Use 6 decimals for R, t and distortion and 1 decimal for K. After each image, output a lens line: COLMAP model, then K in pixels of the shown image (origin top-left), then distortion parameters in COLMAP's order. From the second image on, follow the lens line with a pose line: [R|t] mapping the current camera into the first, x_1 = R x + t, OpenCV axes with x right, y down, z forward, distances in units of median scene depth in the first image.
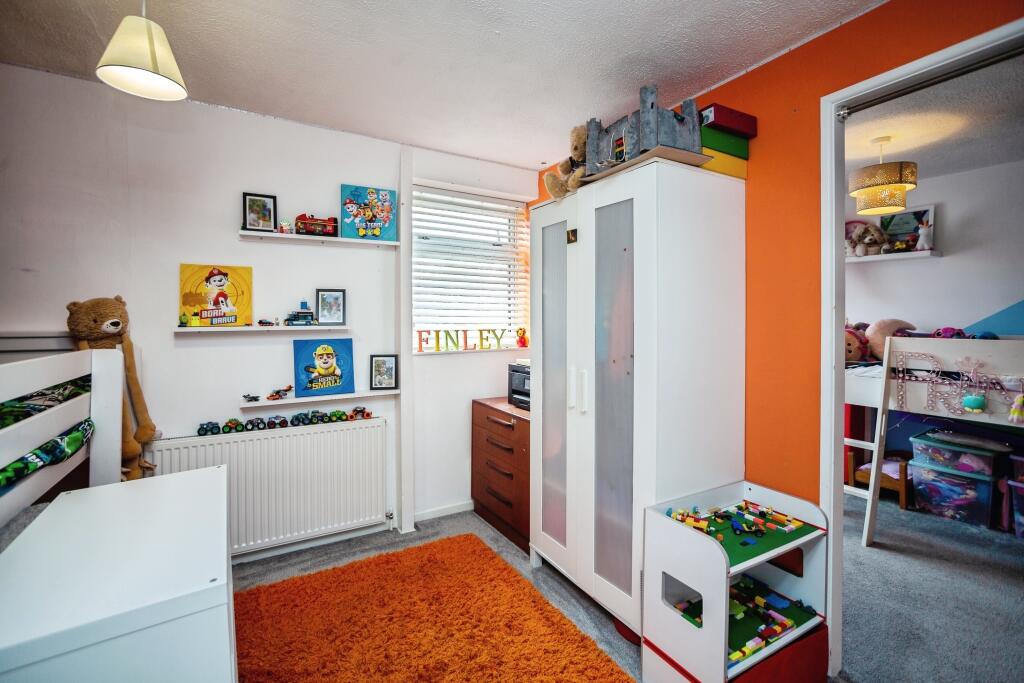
lens RADIAL K [[447.7, 0, 502.1], [0, 447.7, 324.2], [0, 0, 1]] dist [-0.015717, 0.004014]
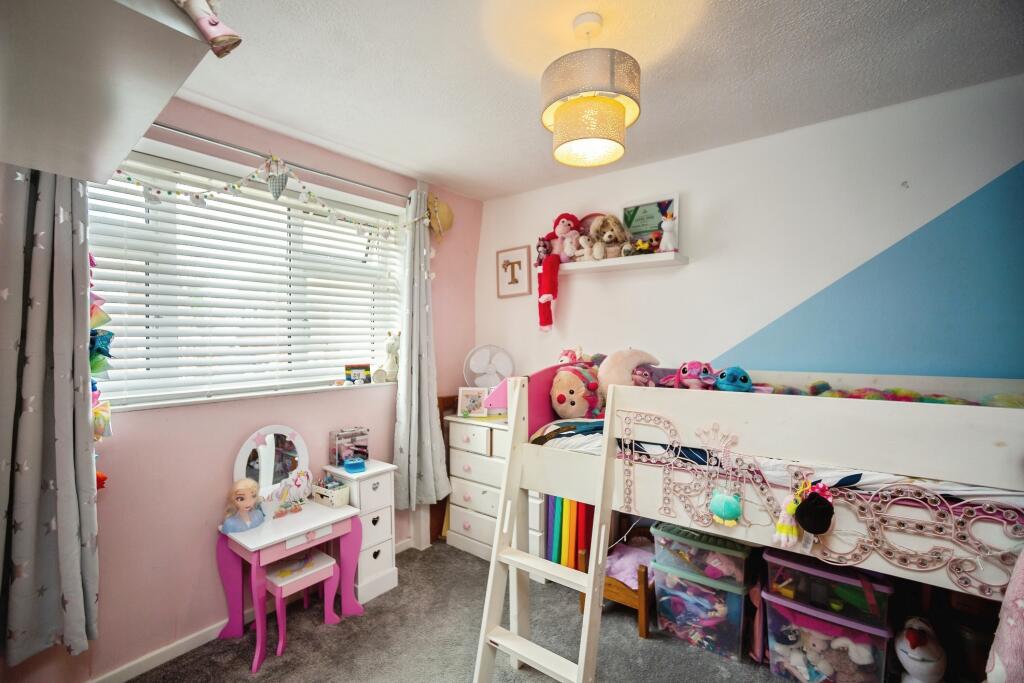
lens RADIAL K [[447.7, 0, 512.9], [0, 447.7, 341.5], [0, 0, 1]] dist [-0.015717, 0.004014]
pose [[0.925528, -0.006941, 0.378615, 0.486606], [0.006848, 0.999975, 0.001592, -0.028491], [-0.378617, 0.001120, 0.925553, 0.464706]]
